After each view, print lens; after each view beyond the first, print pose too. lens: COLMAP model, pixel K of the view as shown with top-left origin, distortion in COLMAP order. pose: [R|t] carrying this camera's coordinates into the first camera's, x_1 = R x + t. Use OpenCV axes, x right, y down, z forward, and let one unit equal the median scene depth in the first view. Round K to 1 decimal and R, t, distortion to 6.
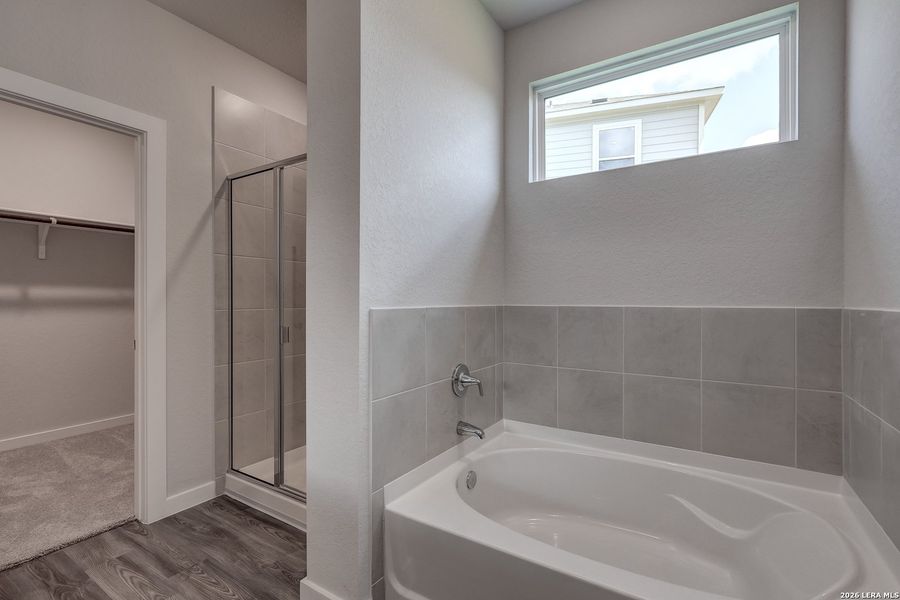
lens RADIAL K [[413.6, 0, 445.7], [0, 413.6, 299.2], [0, 0, 1]] dist [-0.003950, 0.000480]
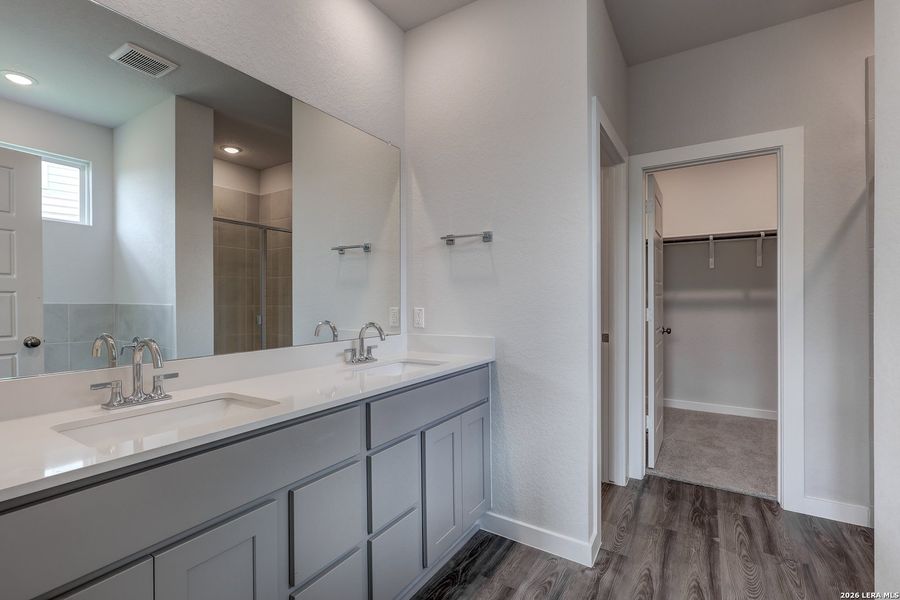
lens RADIAL K [[413.6, 0, 445.7], [0, 413.6, 299.2], [0, 0, 1]] dist [-0.003950, 0.000480]
pose [[0.000601, 0.000789, -1.000000, 0.370835], [0.000578, 1.000000, 0.000789, -0.005056], [1.000000, -0.000578, 0.000600, 0.123255]]
